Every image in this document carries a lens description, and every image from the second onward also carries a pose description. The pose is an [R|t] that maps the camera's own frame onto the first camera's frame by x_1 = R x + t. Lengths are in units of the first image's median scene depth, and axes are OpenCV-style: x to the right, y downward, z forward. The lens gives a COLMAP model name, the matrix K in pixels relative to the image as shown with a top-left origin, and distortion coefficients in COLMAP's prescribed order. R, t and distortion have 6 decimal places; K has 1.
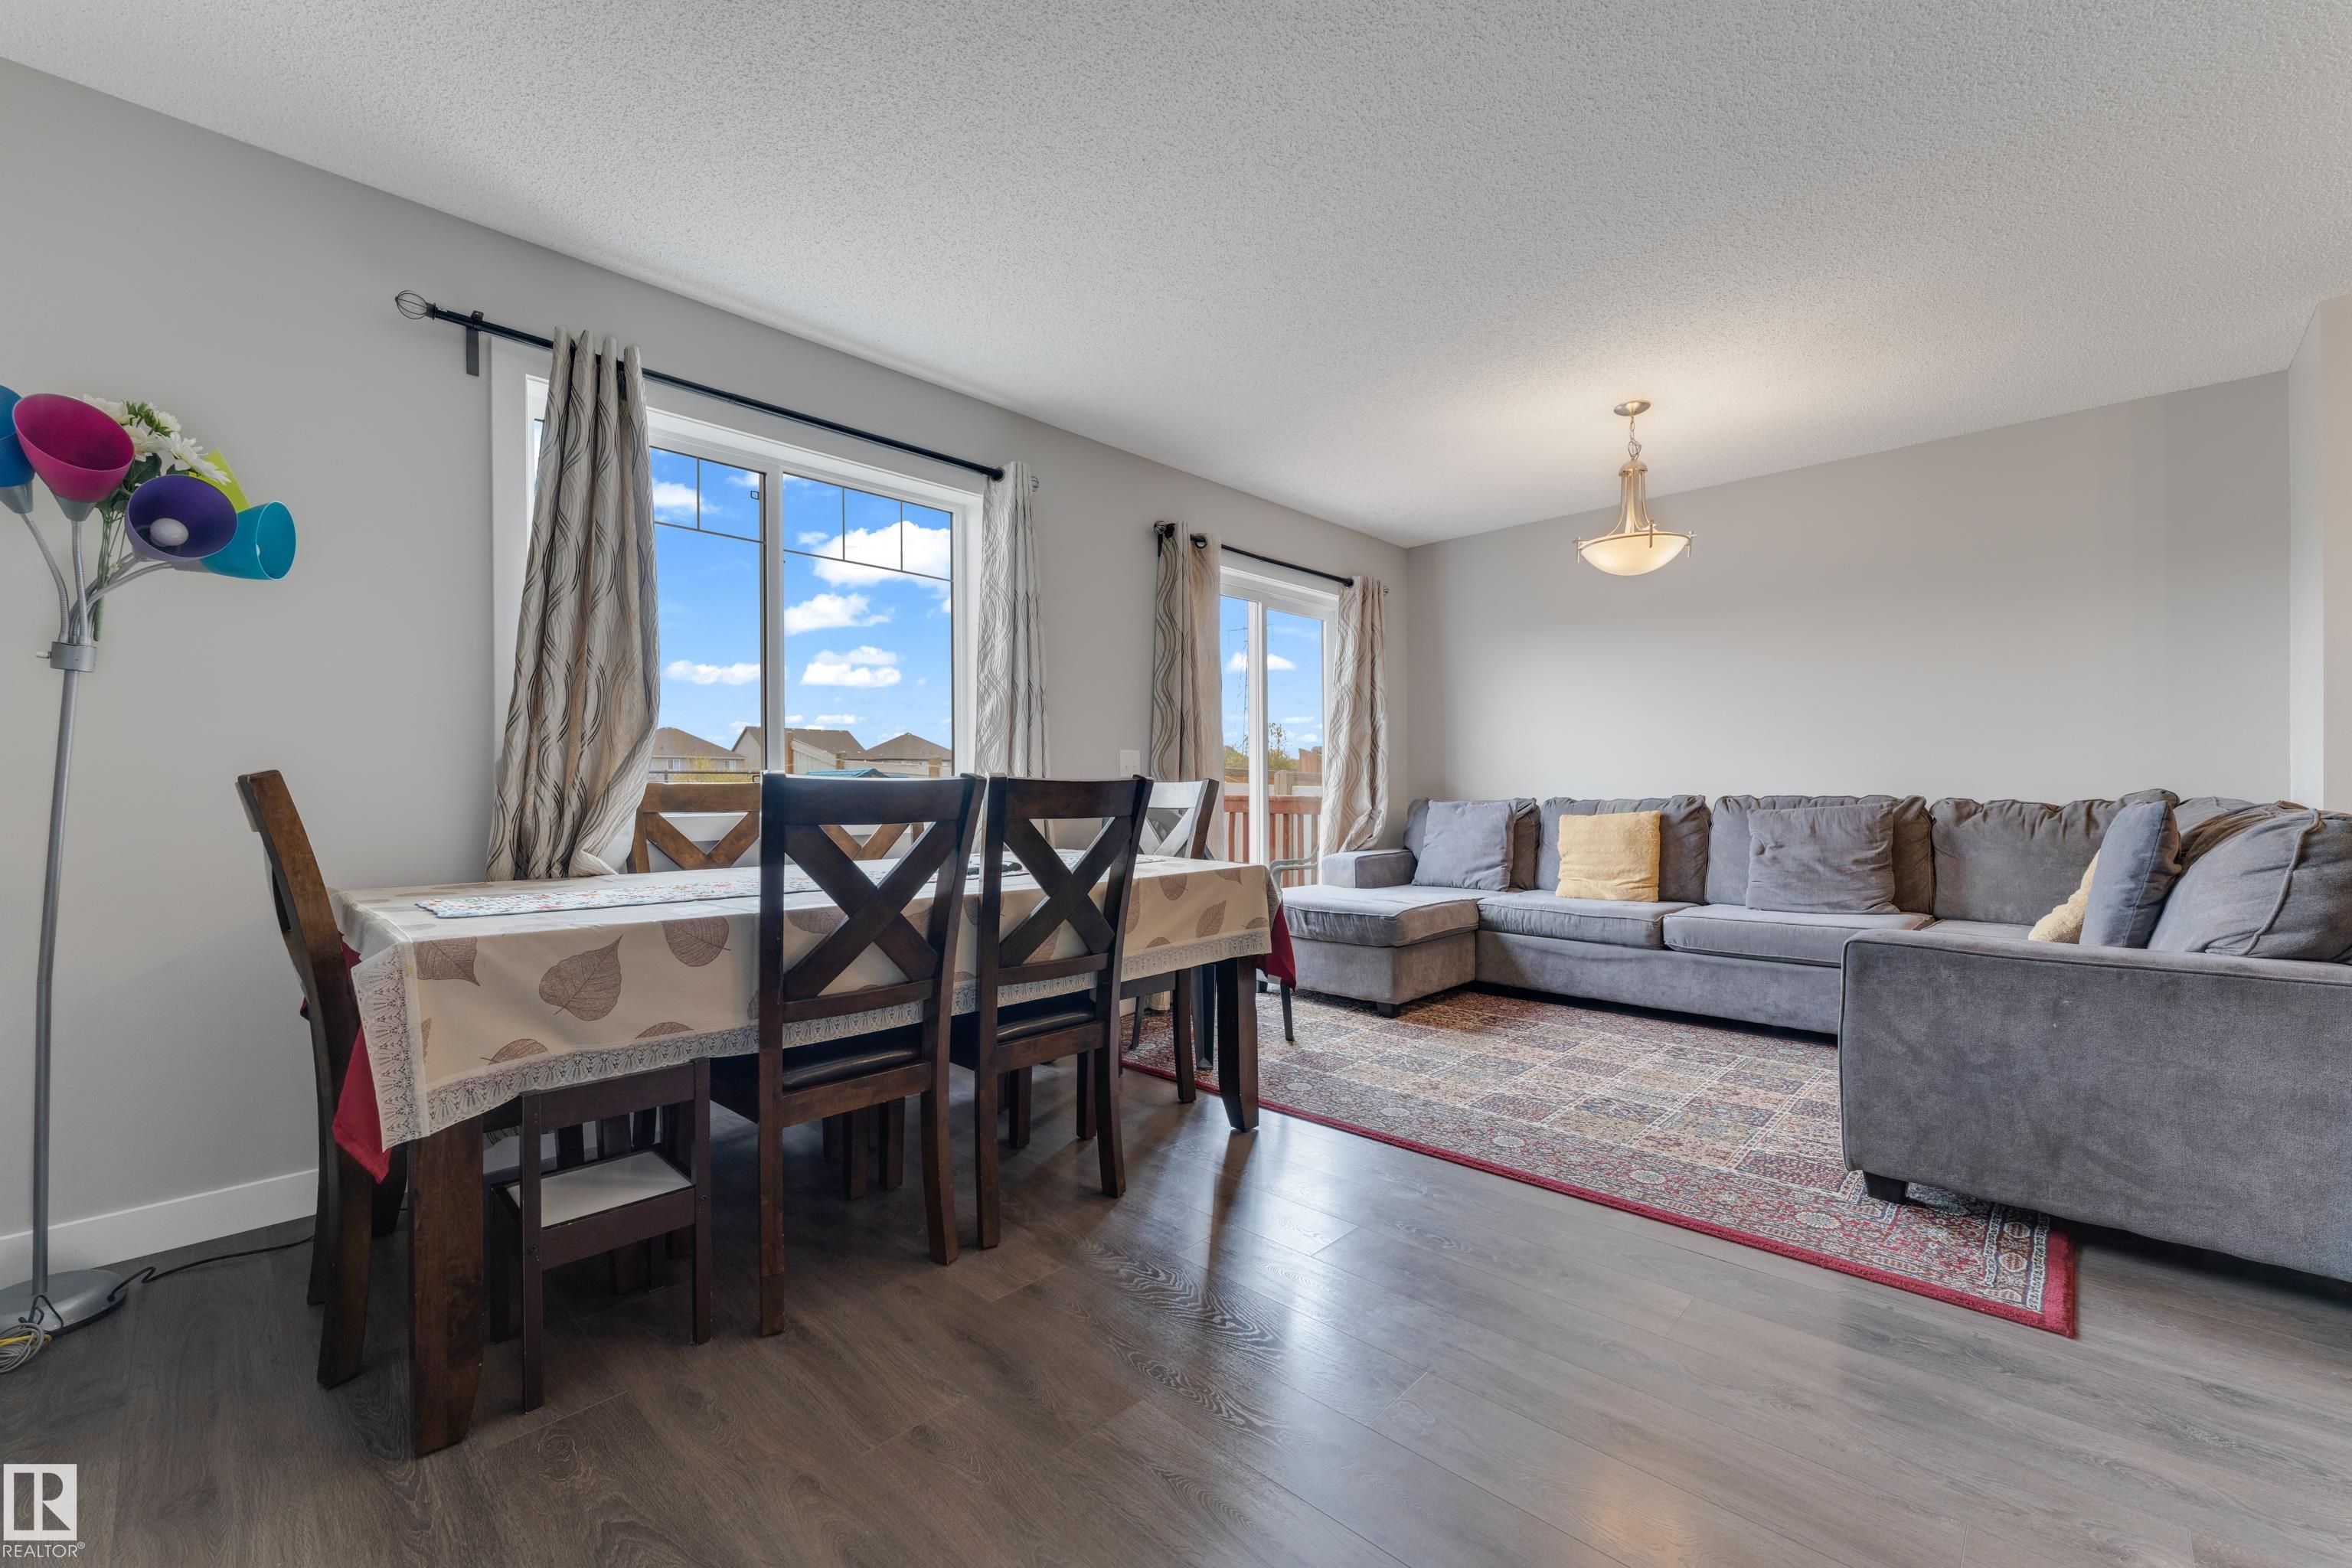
lens RADIAL K [[962.0, 0, 1205.4], [0, 962.0, 804.7], [0, 0, 1]] dist [0.007944, -0.000678]
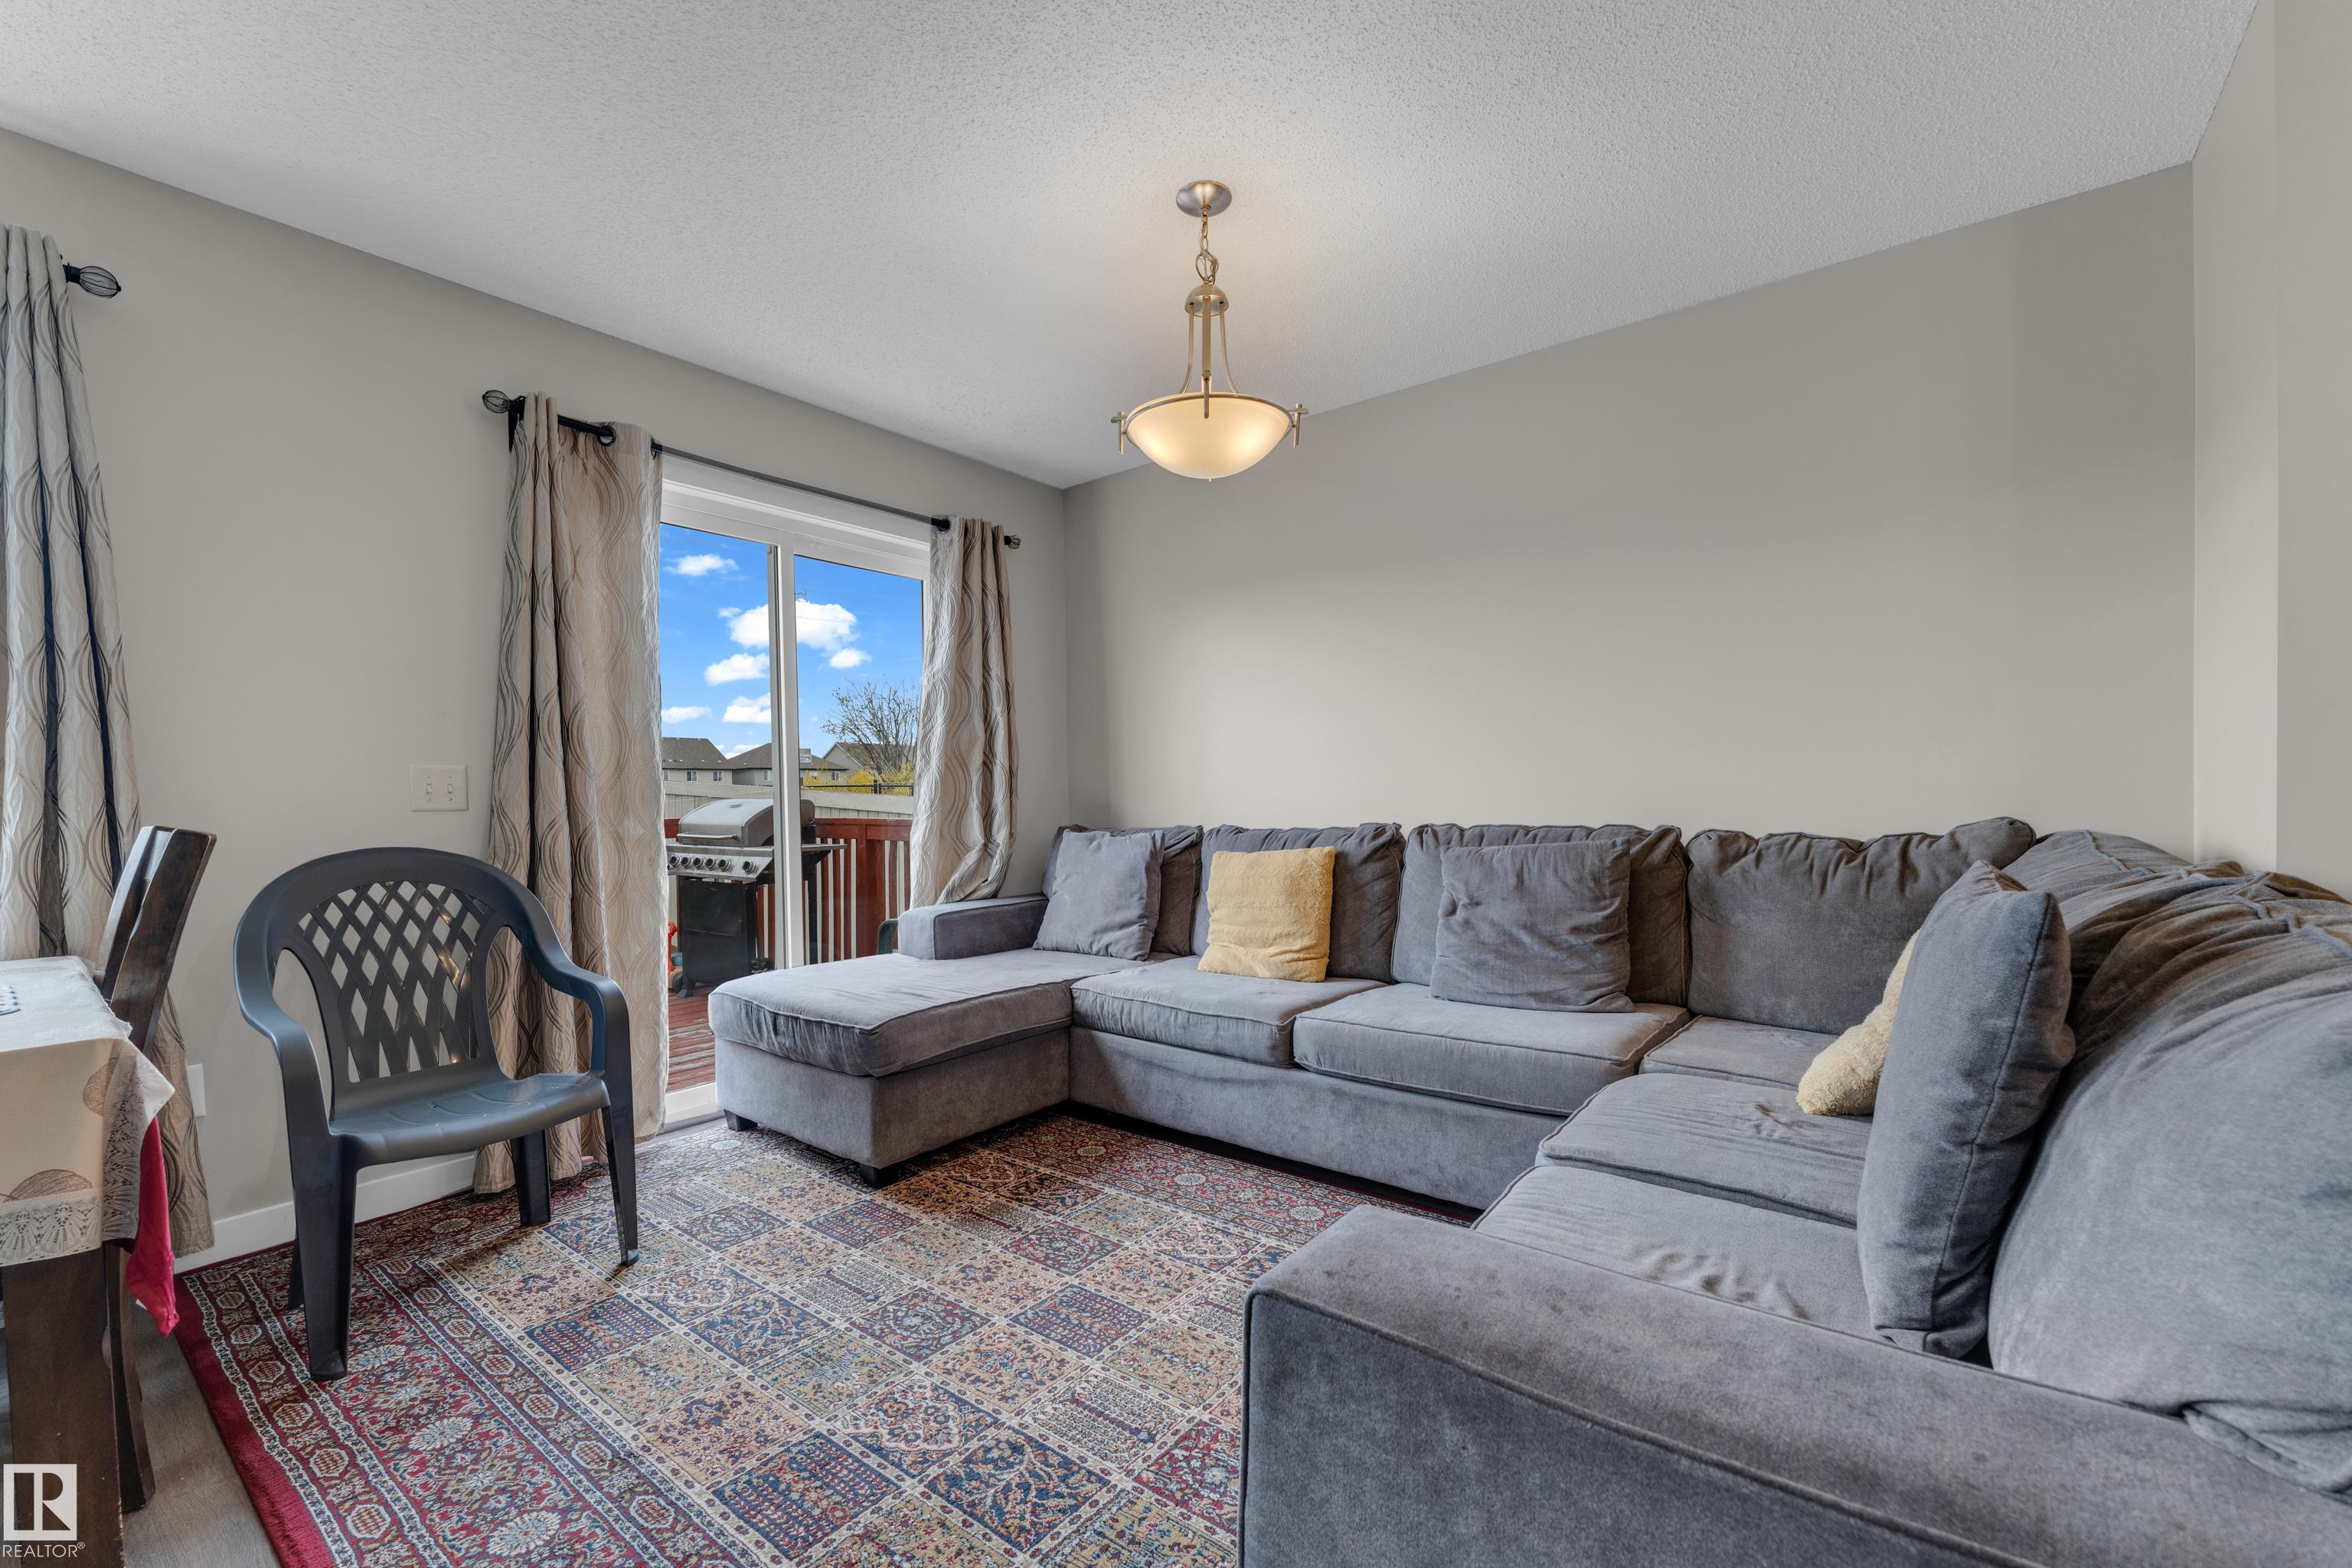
lens RADIAL K [[962.0, 0, 1181.7], [0, 962.0, 822.2], [0, 0, 1]] dist [0.007944, -0.000678]
pose [[0.996791, -0.011295, 0.079245, 0.357203], [0.010428, 0.999881, 0.011348, -0.023483], [-0.079364, -0.010485, 0.996791, 0.371540]]
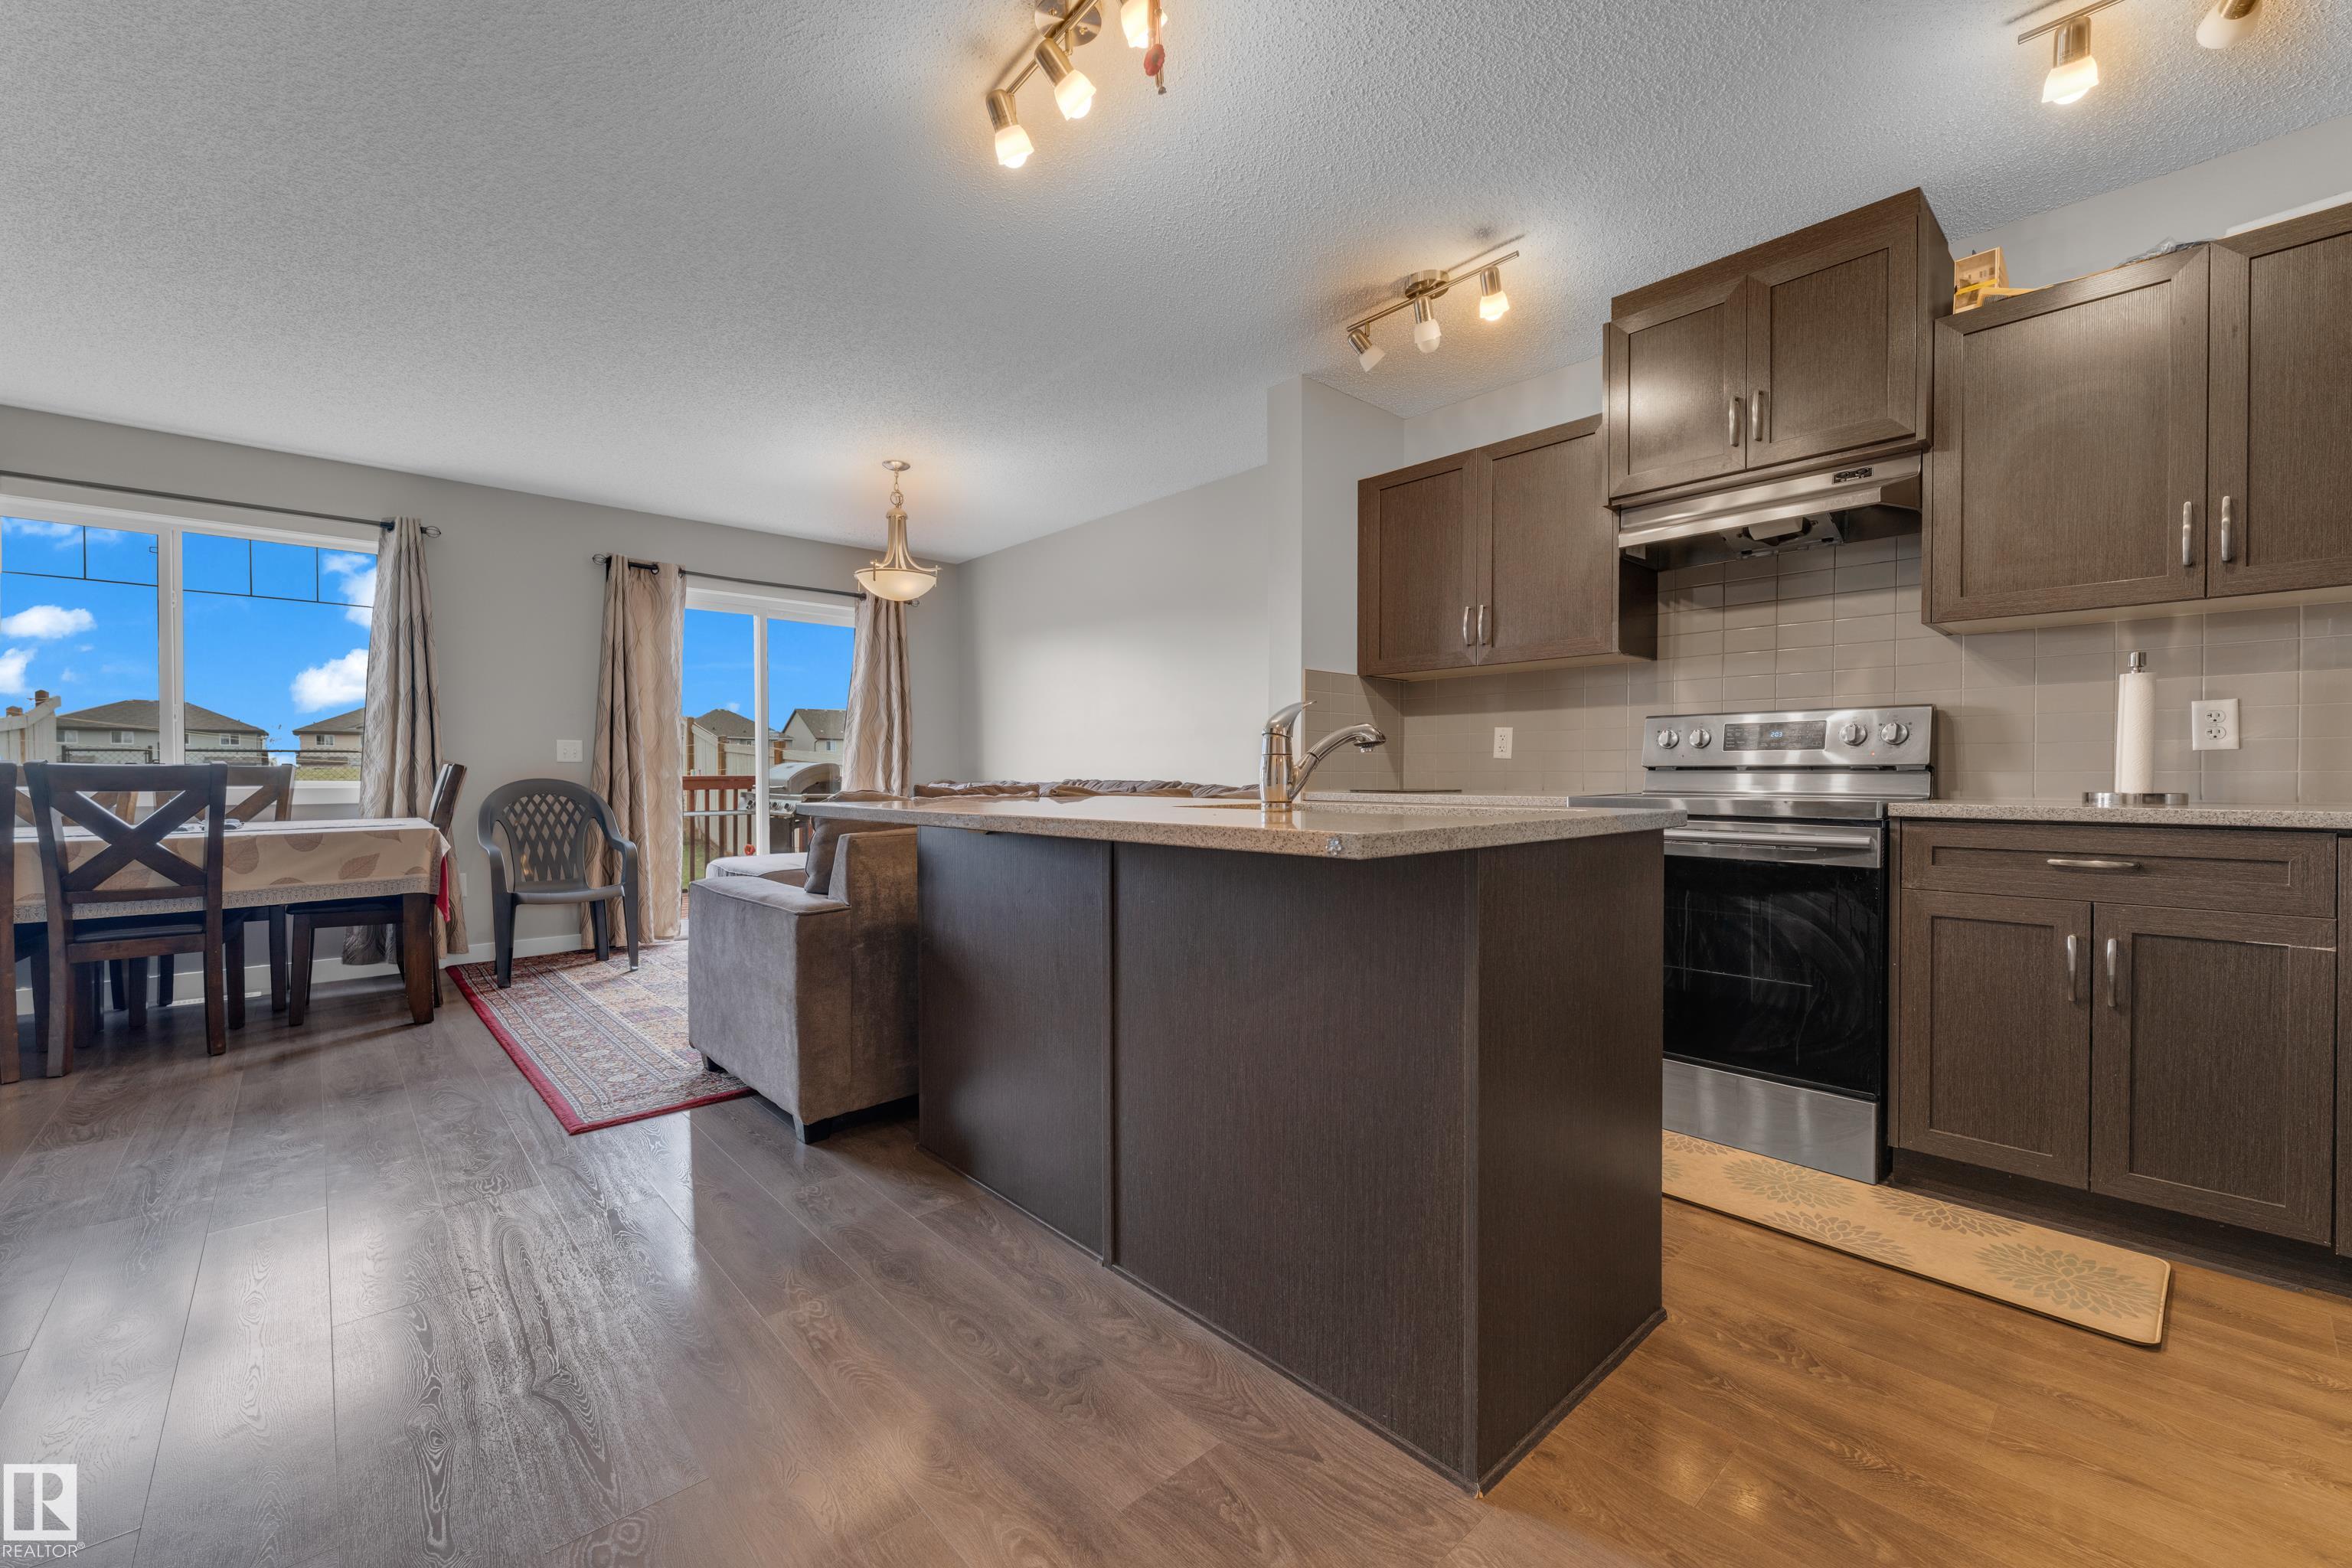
lens RADIAL K [[962.0, 0, 1187.0], [0, 962.0, 792.5], [0, 0, 1]] dist [0.007944, -0.000678]
pose [[0.996078, 0.004723, -0.088353, 0.866232], [-0.004157, 0.999970, 0.006581, 0.000129], [0.088381, -0.006188, 0.996067, -0.178272]]
